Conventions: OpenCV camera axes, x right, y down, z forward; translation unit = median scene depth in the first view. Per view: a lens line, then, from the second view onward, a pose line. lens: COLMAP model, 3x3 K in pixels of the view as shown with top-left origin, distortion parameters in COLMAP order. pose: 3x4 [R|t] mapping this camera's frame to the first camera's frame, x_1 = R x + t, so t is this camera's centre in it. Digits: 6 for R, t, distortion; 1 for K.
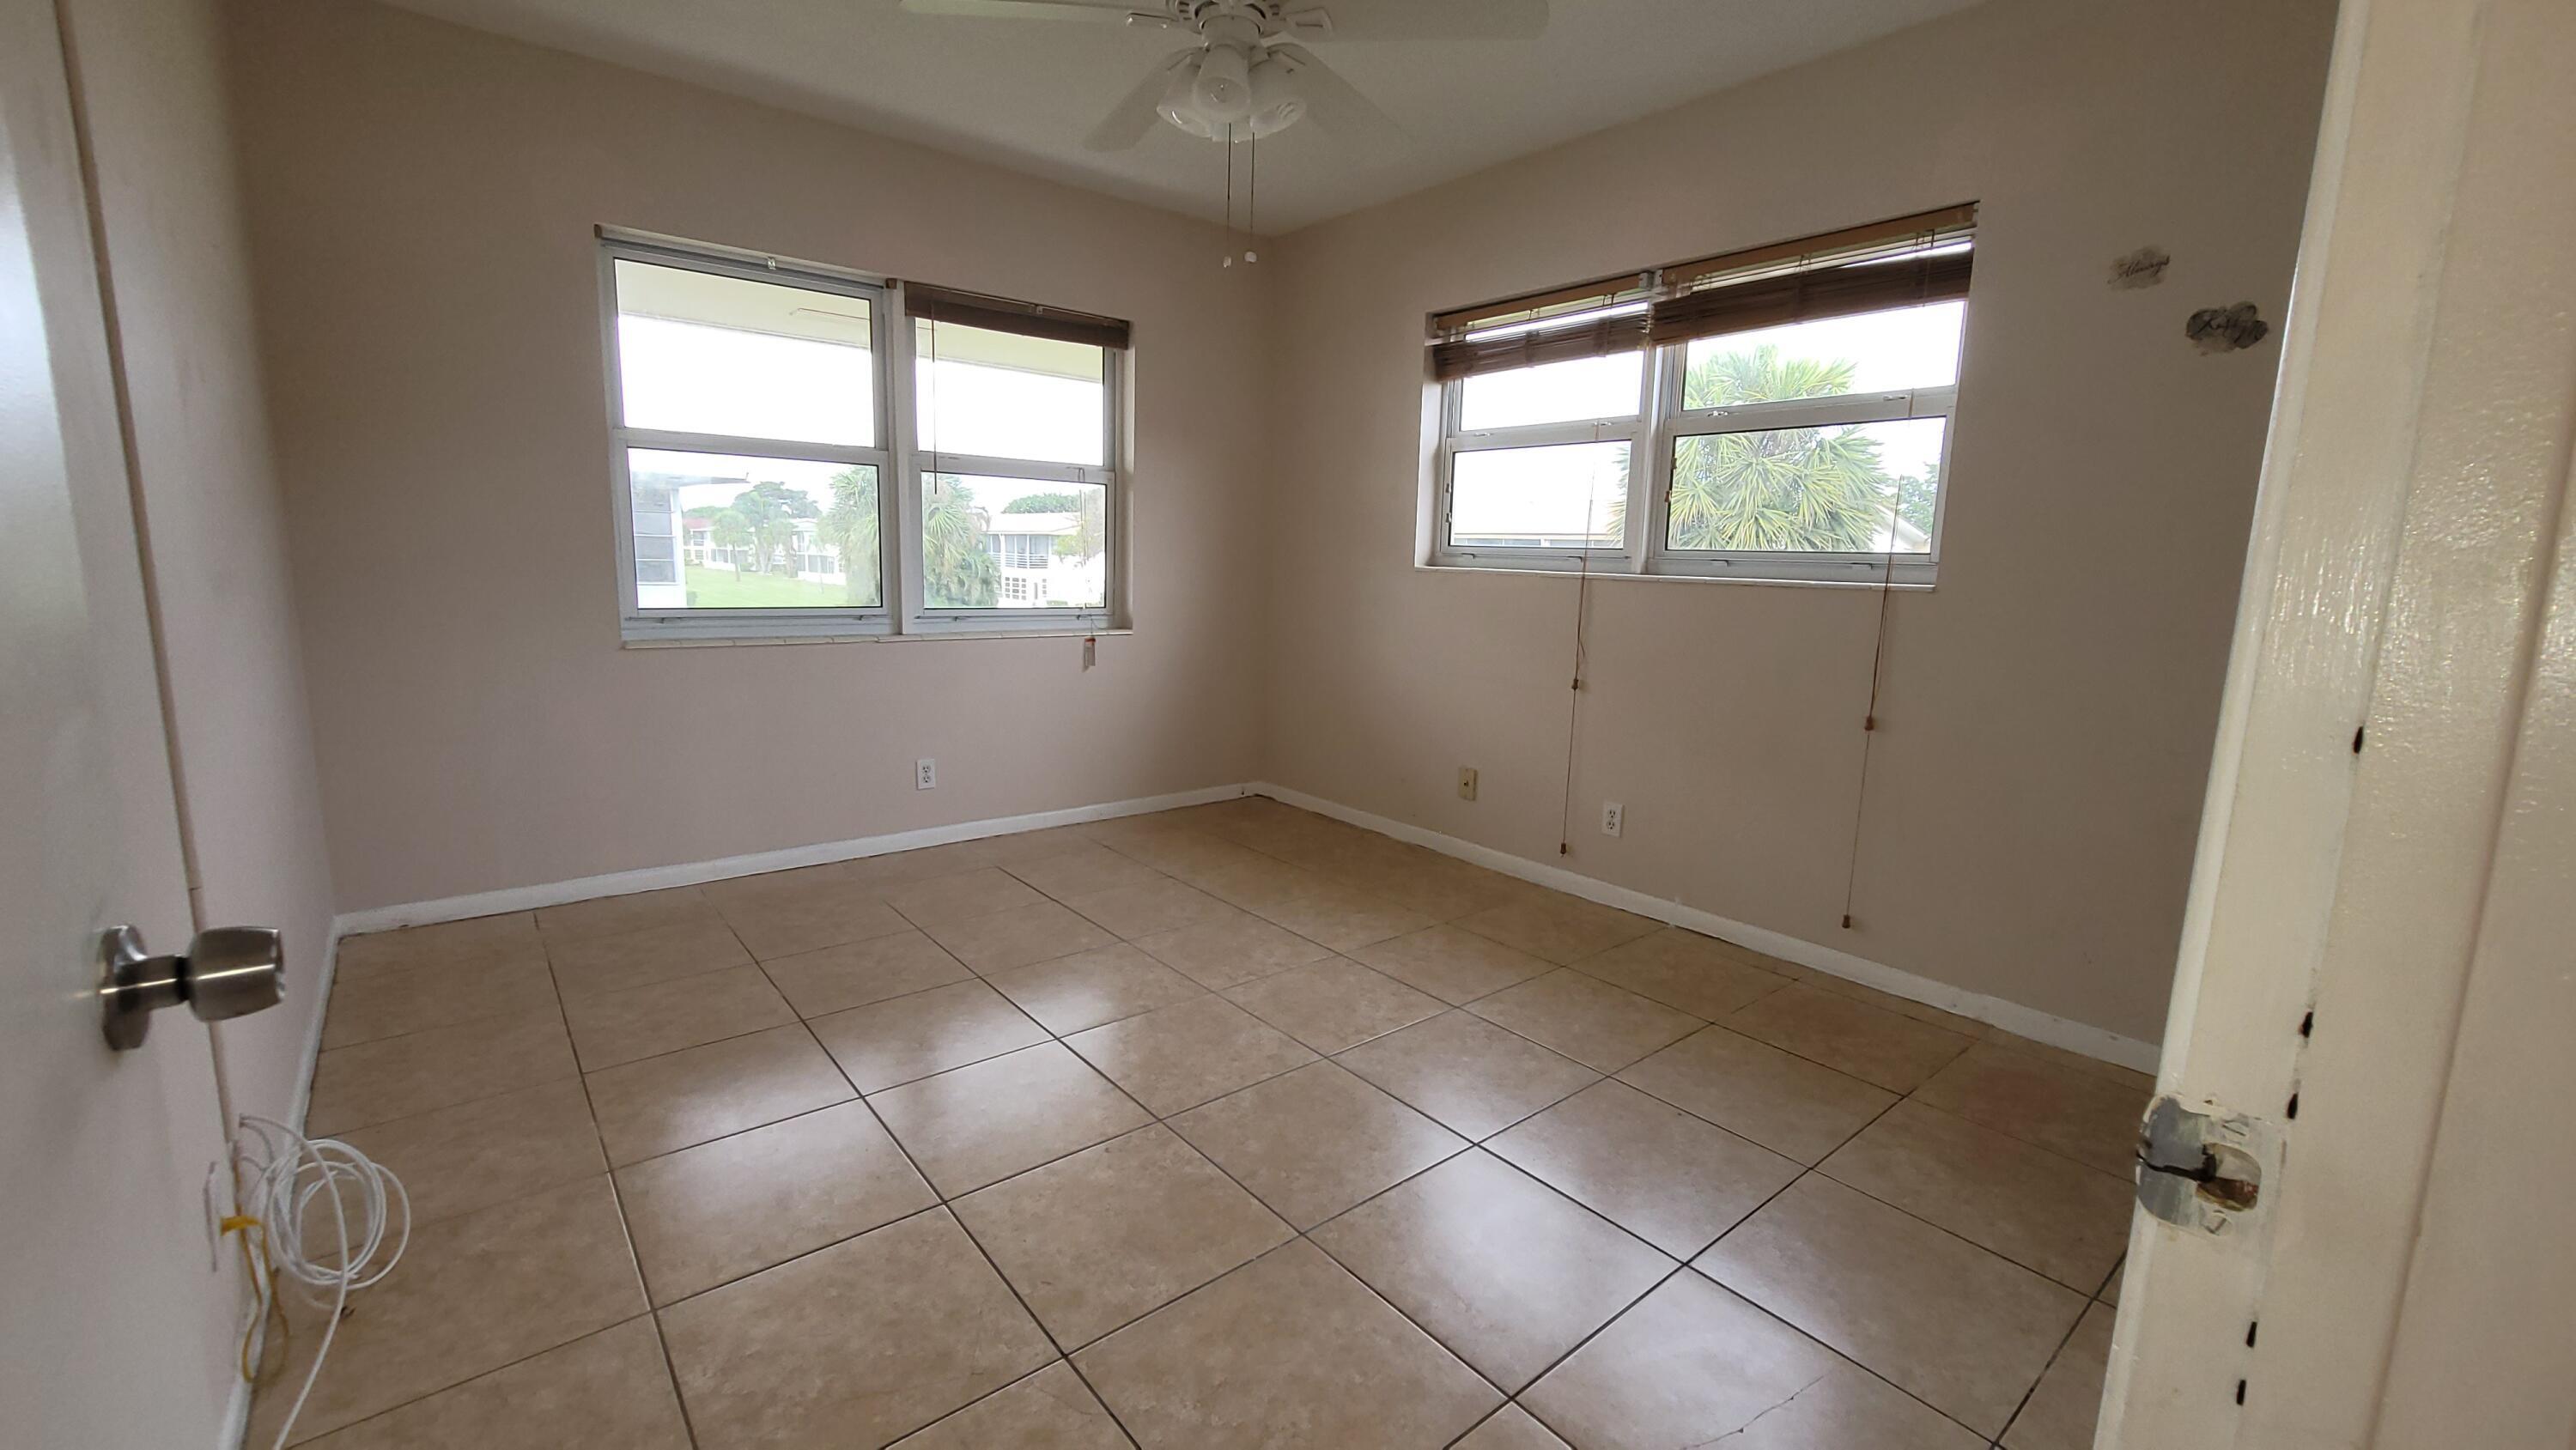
lens RADIAL K [[1052.2, 0, 1287.0], [0, 1052.2, 723.7], [0, 0, 1]] dist [-0.003710, 0.001967]
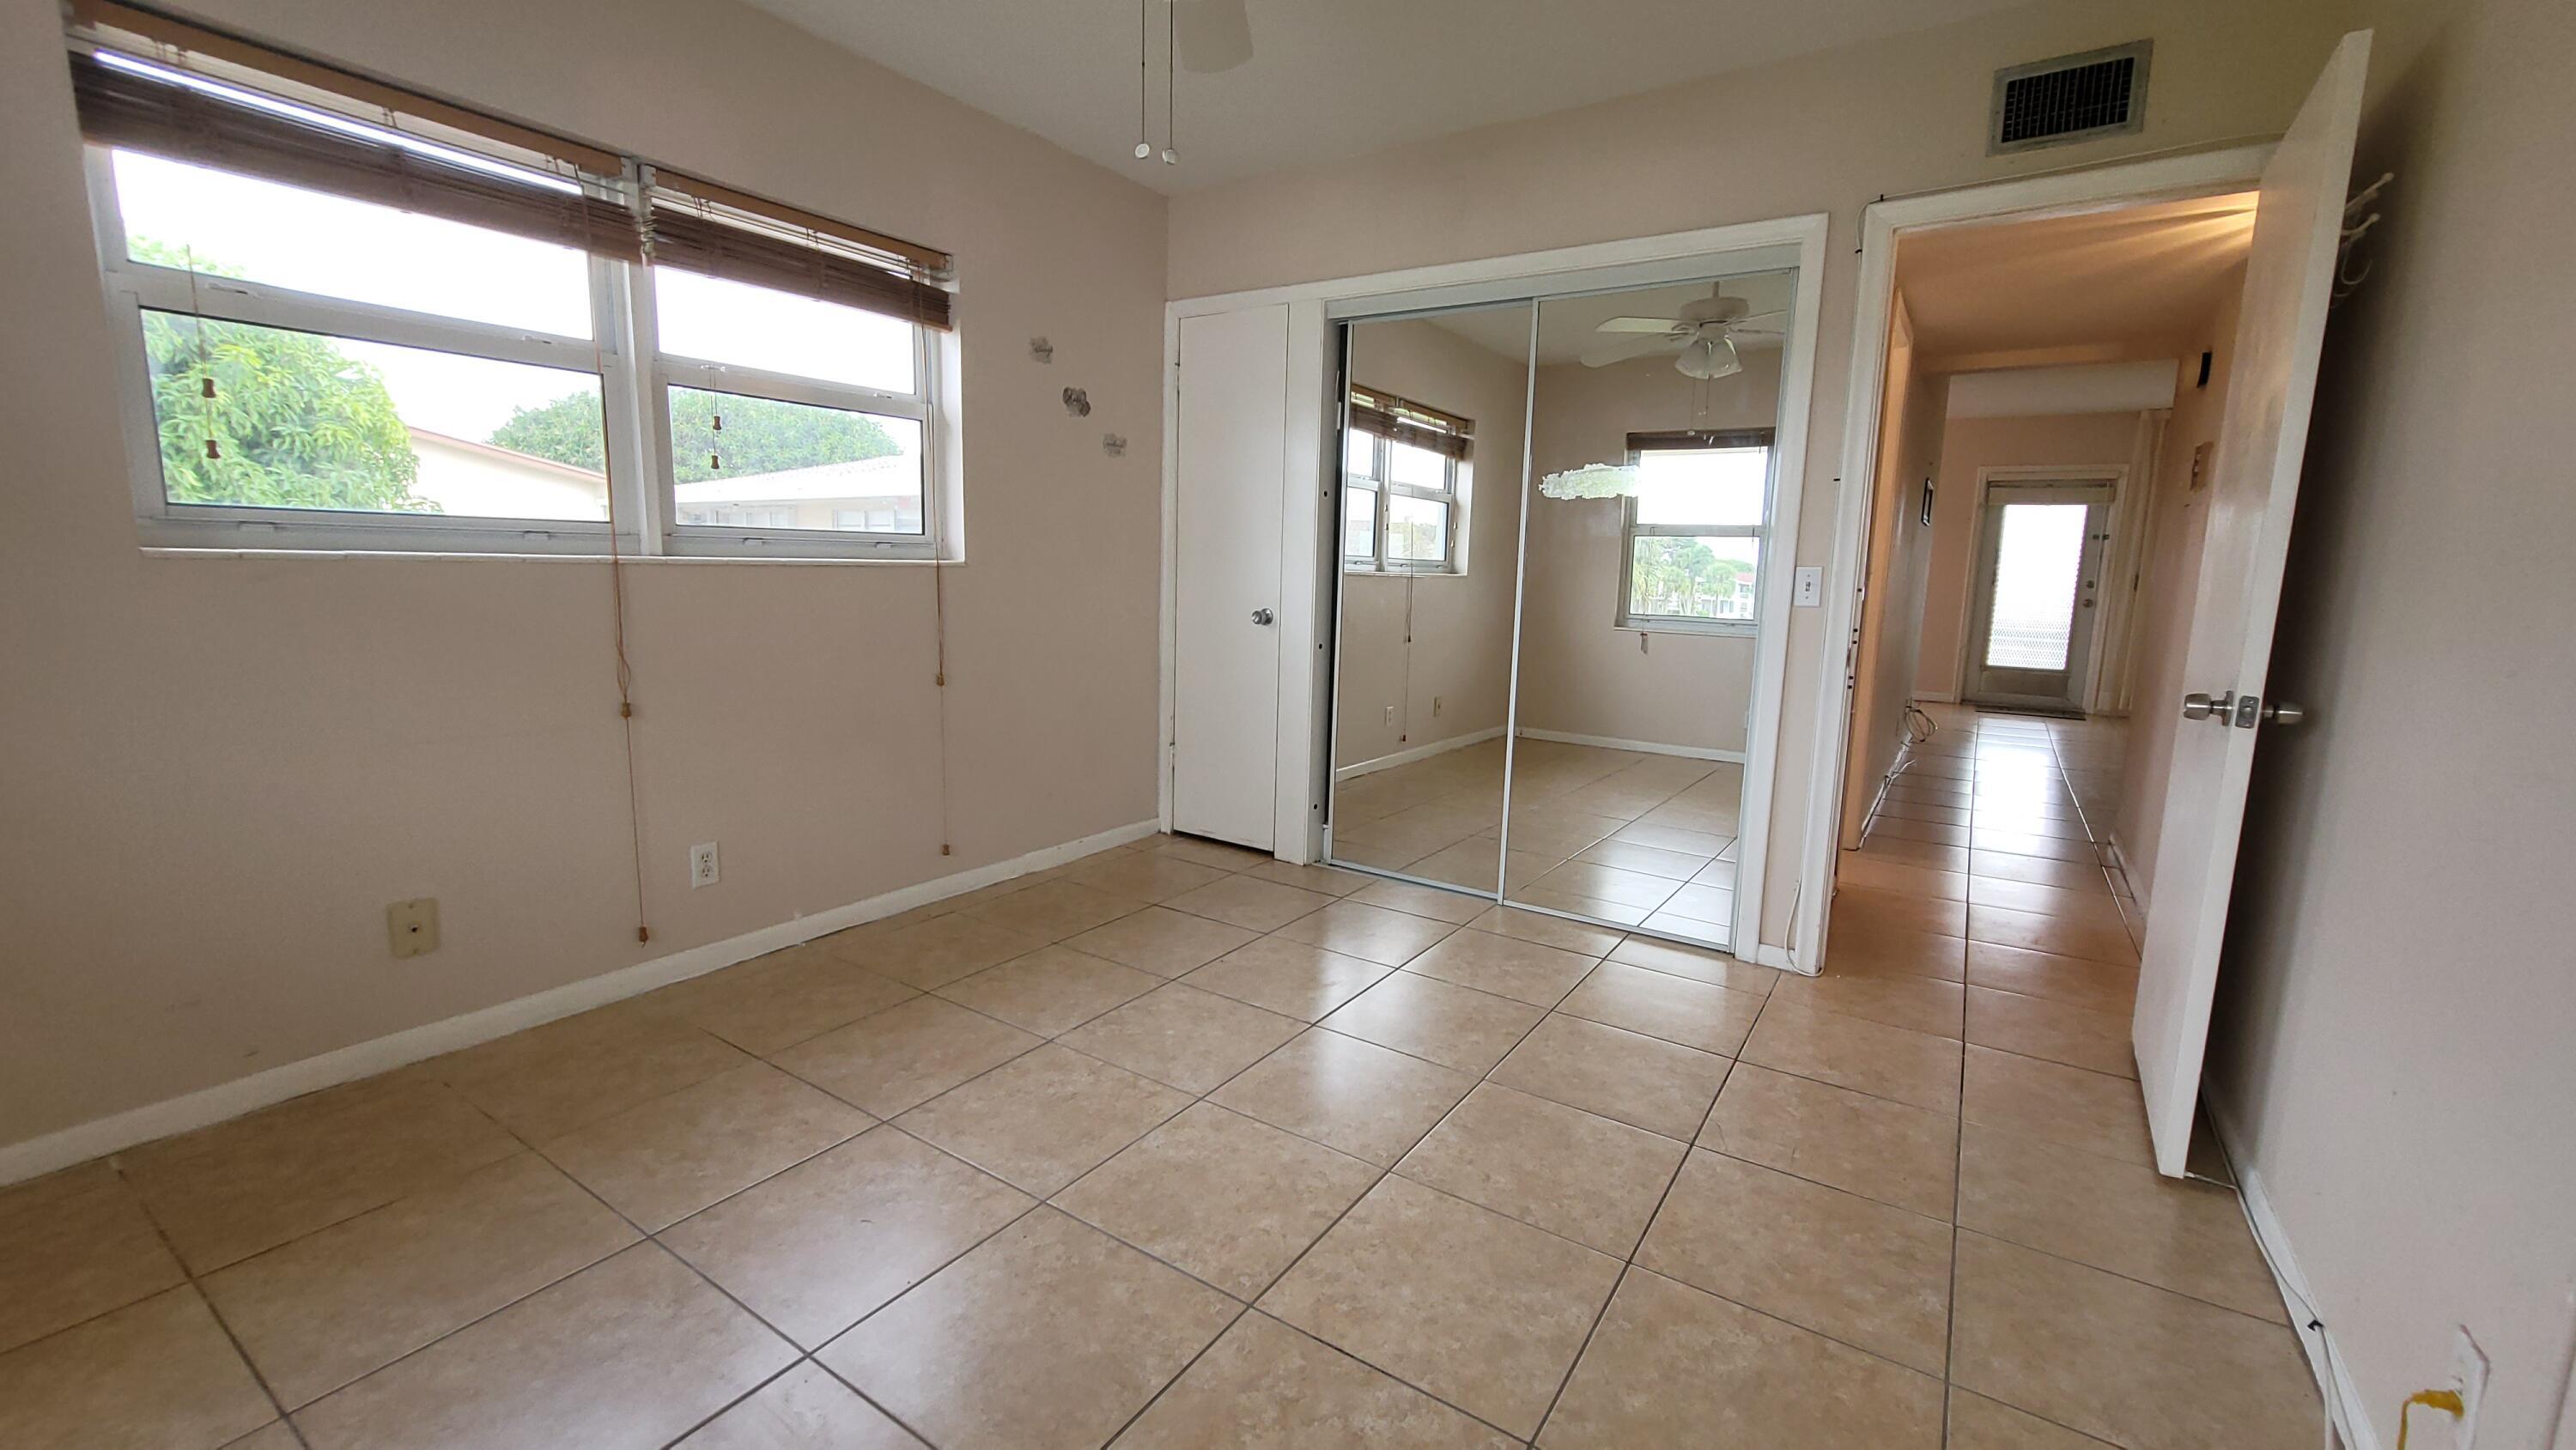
lens RADIAL K [[1052.2, 0, 1285.7], [0, 1052.2, 725.0], [0, 0, 1]] dist [-0.003710, 0.001967]
pose [[-0.292839, -0.178813, 0.939293, -0.607133], [0.122986, 0.967154, 0.222460, -0.148894], [-0.948219, 0.180664, -0.261229, 0.854193]]
